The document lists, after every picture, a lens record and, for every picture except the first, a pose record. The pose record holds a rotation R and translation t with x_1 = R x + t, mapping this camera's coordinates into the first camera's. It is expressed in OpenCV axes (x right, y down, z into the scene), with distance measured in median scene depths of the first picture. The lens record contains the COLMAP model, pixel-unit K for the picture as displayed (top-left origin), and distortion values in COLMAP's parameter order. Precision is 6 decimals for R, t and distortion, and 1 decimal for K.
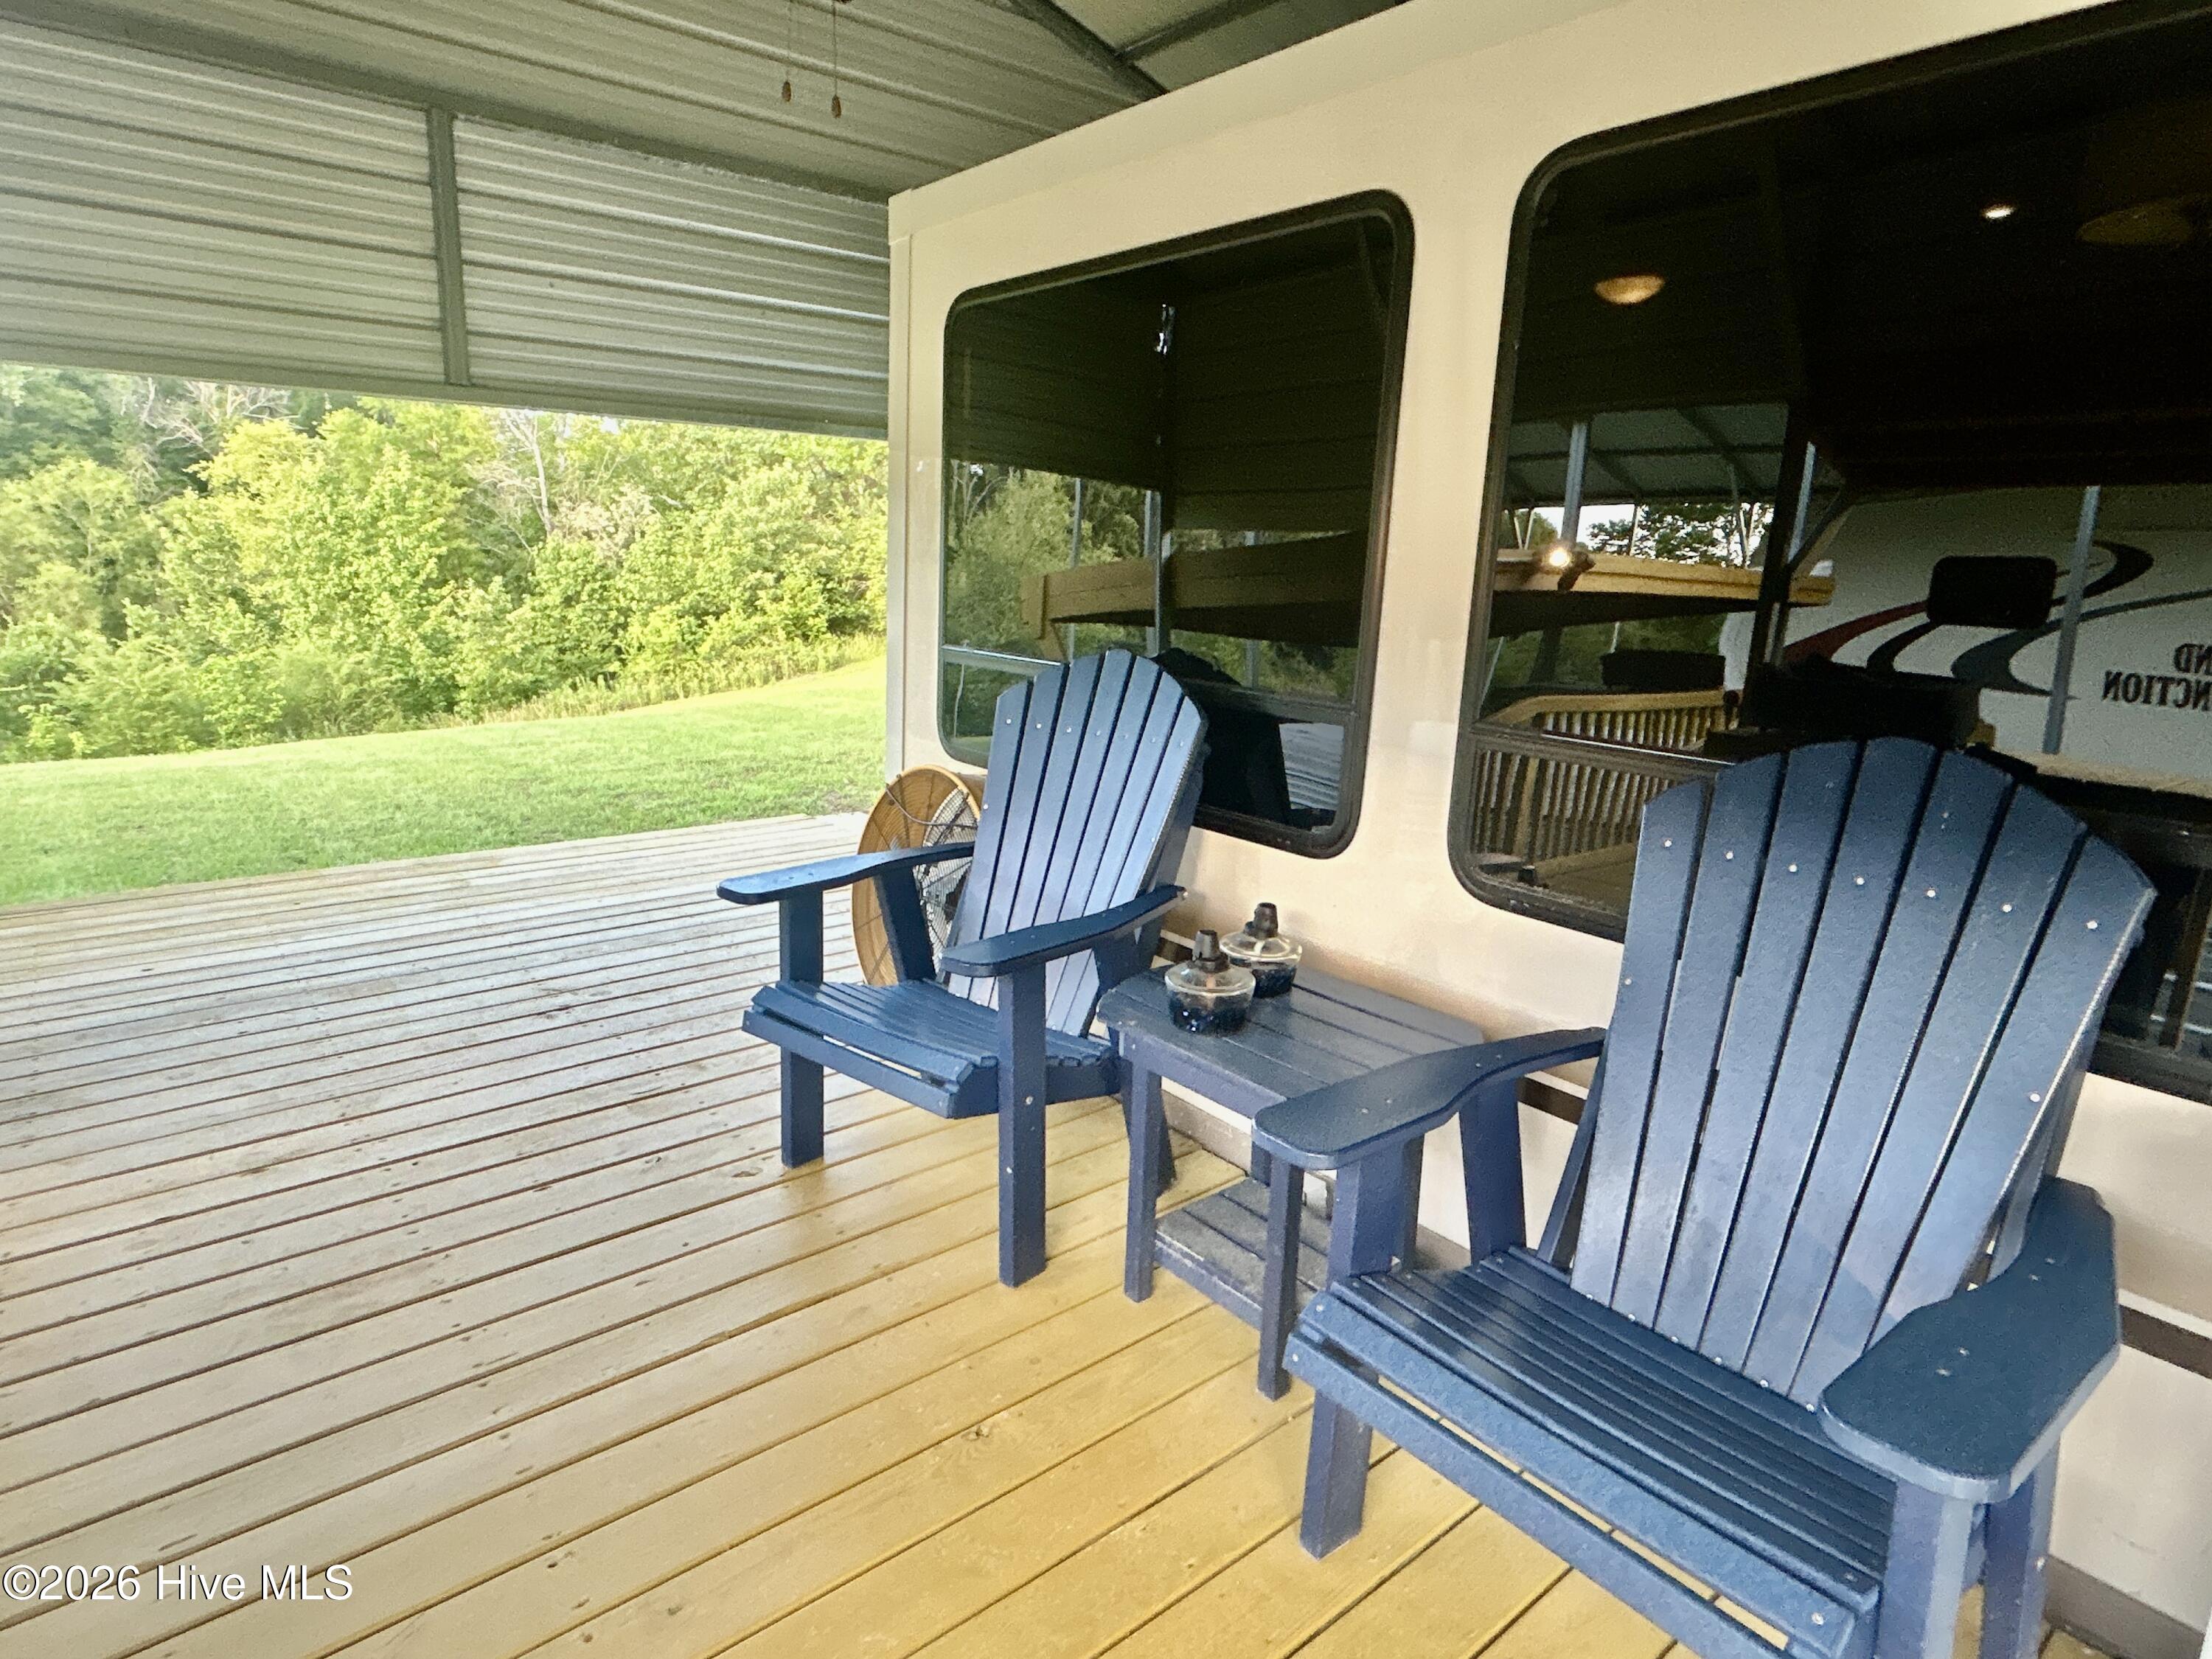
lens RADIAL K [[1231.0, 0, 1111.2], [0, 1231.0, 827.4], [0, 0, 1]] dist [-0.003985, 0.003743]
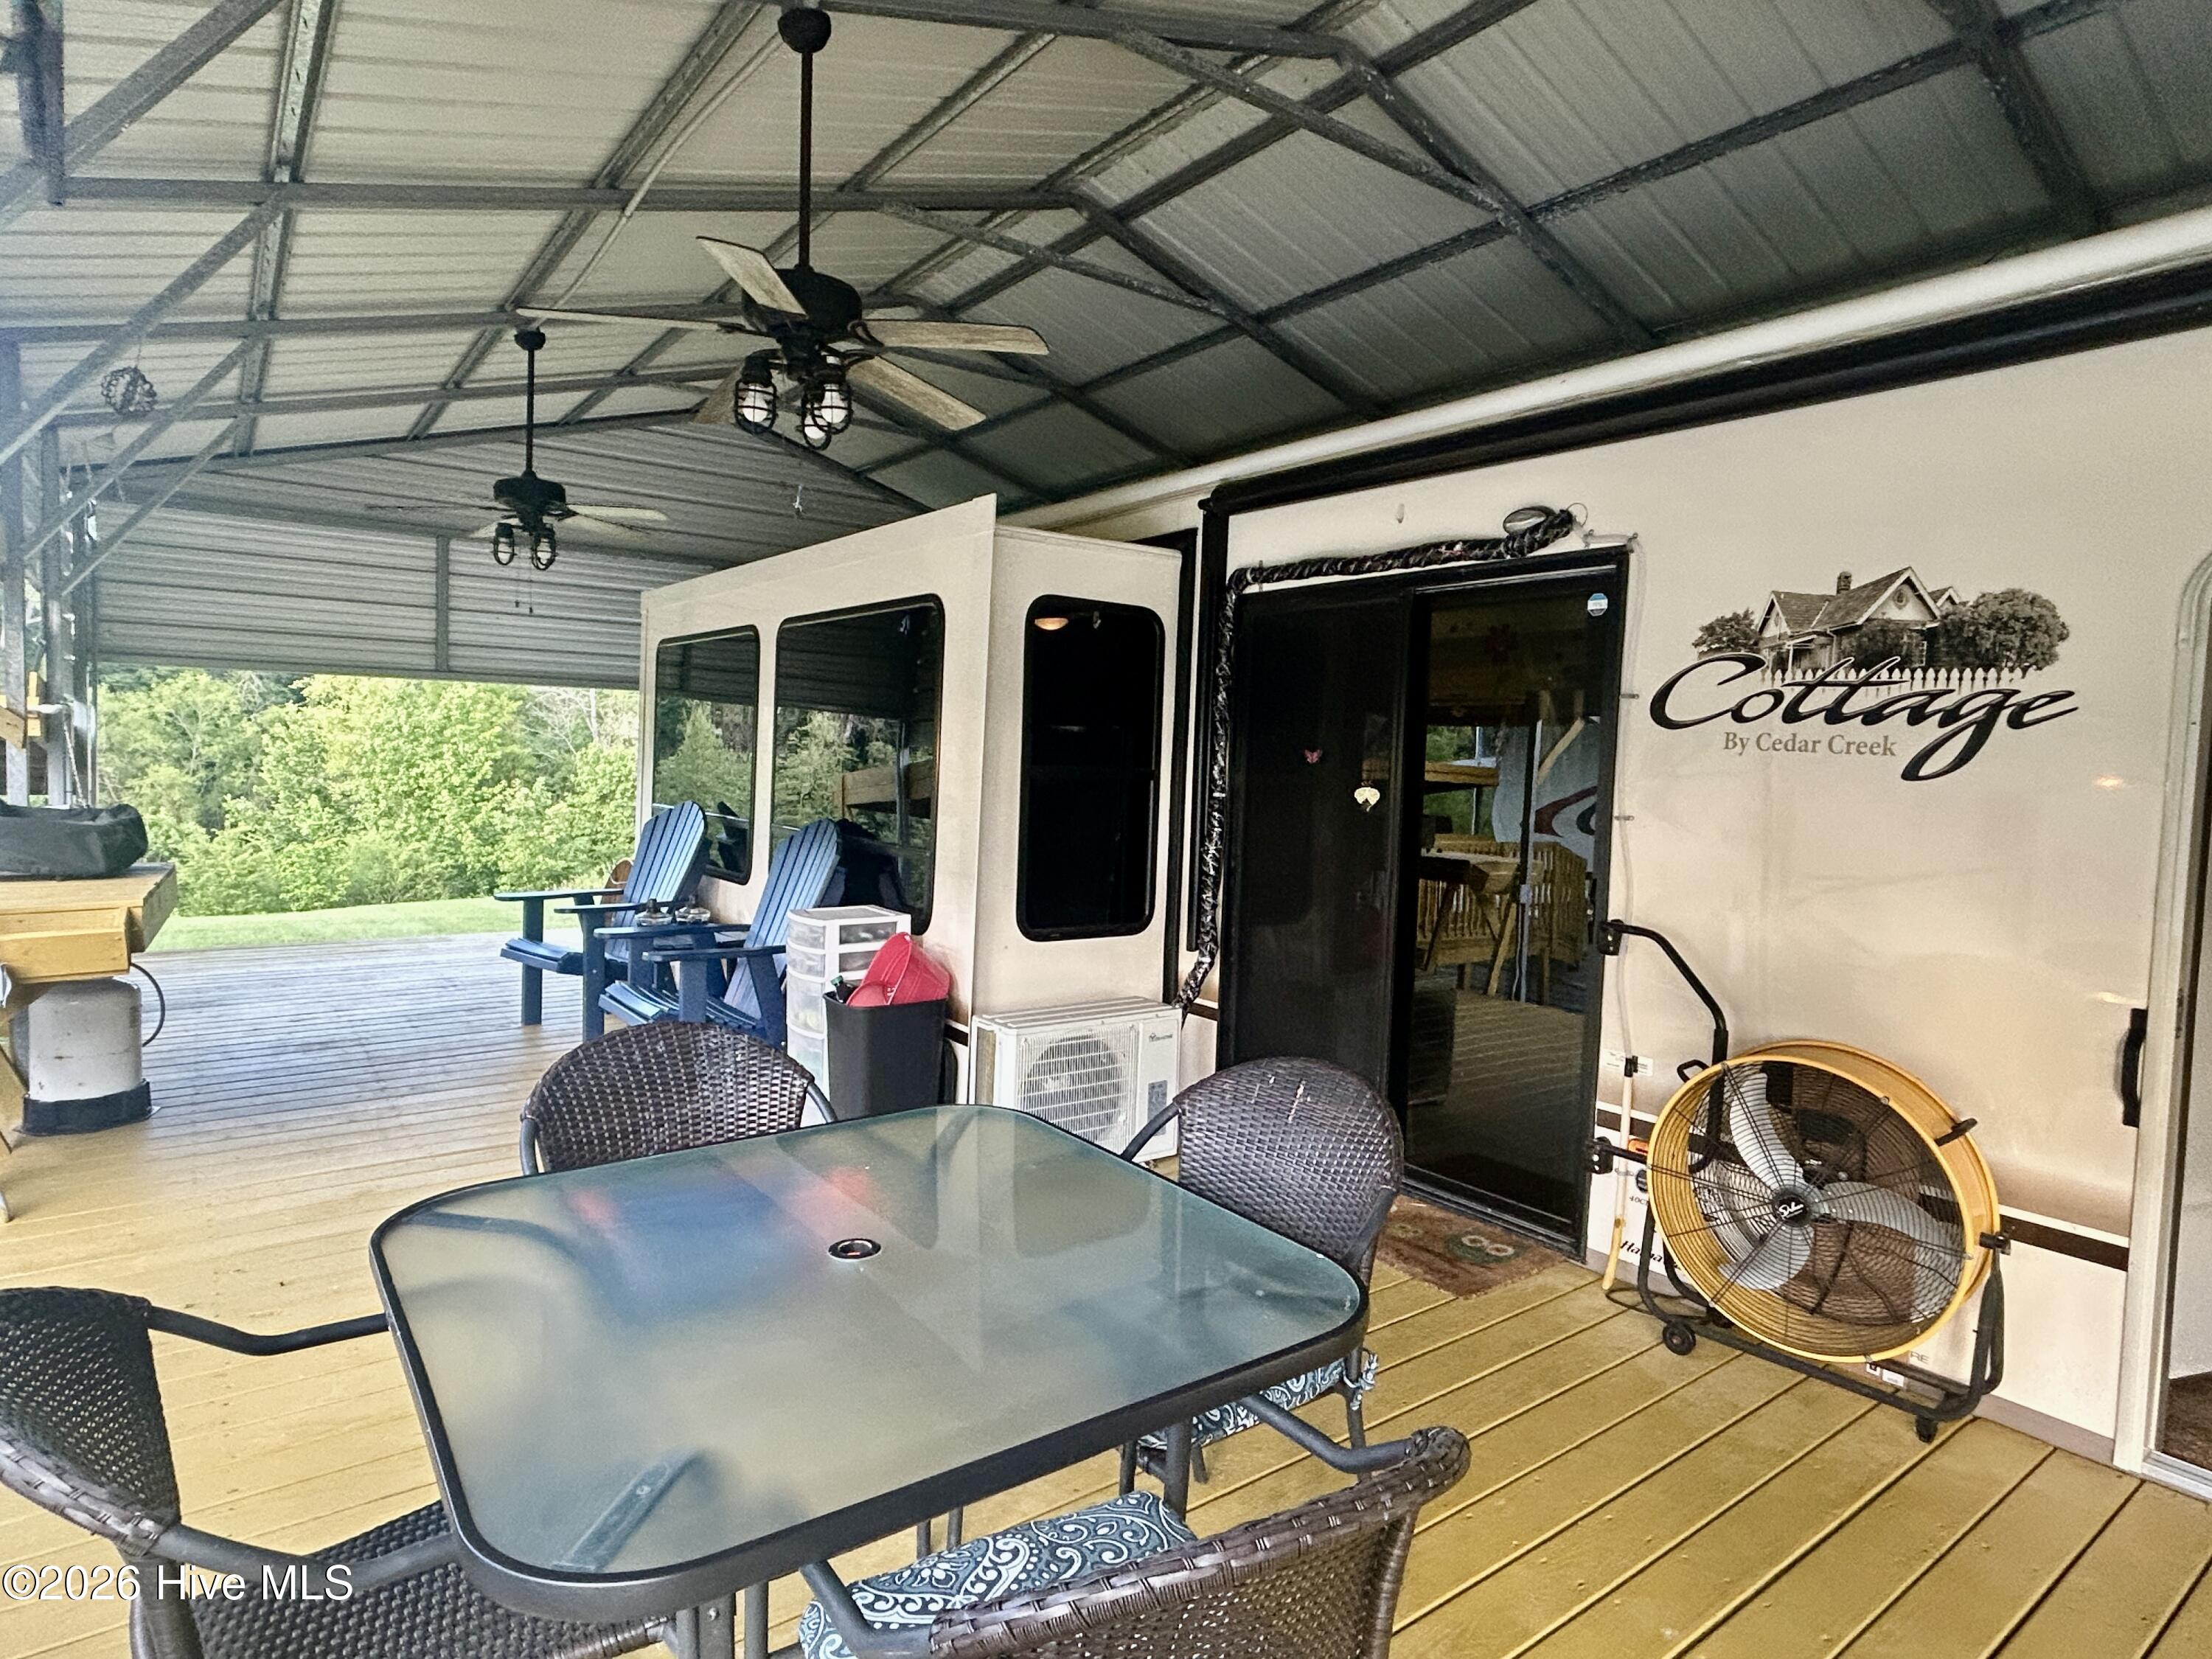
lens RADIAL K [[1231.0, 0, 1099.2], [0, 1231.0, 836.8], [0, 0, 1]] dist [-0.003985, 0.003743]
pose [[0.998945, 0.004453, -0.045710, 0.073128], [-0.011464, 0.987960, -0.154287, 0.022024], [0.044472, 0.154648, 0.986968, -0.100753]]
